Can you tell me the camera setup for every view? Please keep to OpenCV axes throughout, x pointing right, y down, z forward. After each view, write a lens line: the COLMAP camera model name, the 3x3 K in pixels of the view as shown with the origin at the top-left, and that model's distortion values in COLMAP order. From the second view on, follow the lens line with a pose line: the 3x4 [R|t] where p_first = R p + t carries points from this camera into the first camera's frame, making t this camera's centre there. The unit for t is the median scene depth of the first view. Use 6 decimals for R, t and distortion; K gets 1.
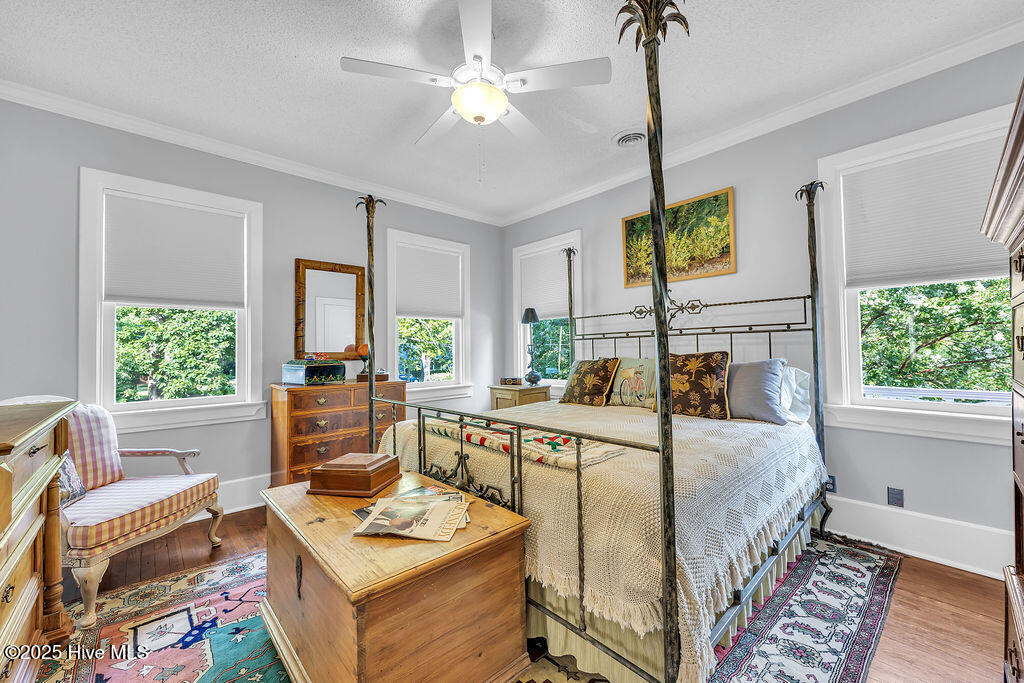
lens RADIAL K [[404.0, 0, 510.2], [0, 404.0, 343.9], [0, 0, 1]] dist [0.001672, 0.000189]
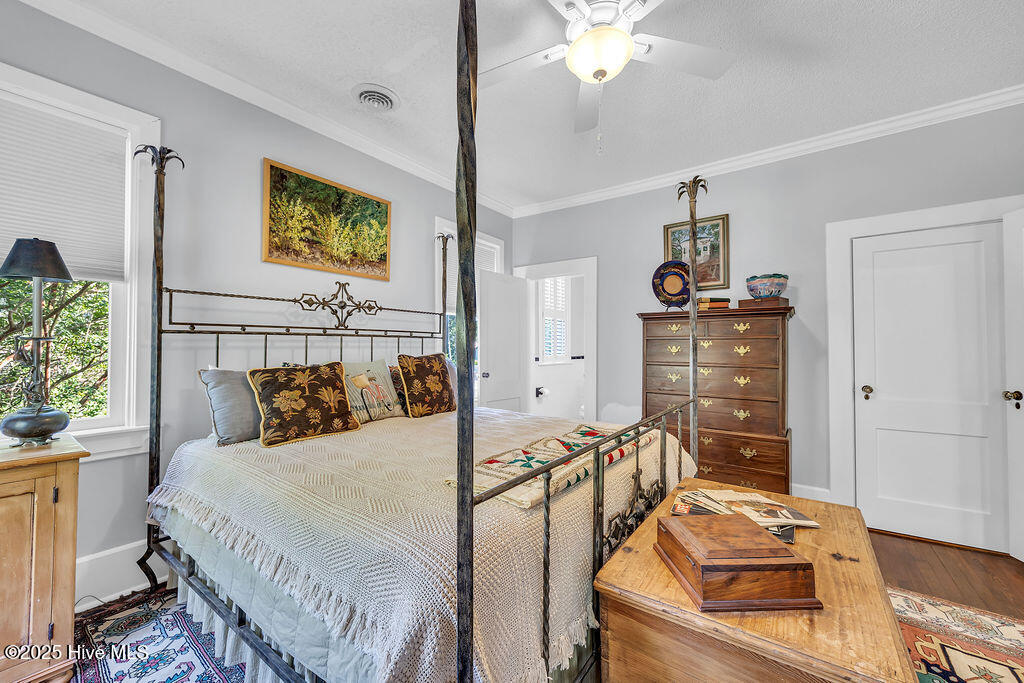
lens RADIAL K [[404.0, 0, 510.5], [0, 404.0, 342.2], [0, 0, 1]] dist [0.001672, 0.000189]
pose [[-0.194874, 0.030564, 0.980352, -0.534384], [-0.011752, 0.999370, -0.033493, 0.018546], [-0.980758, -0.018048, -0.194392, 0.840813]]
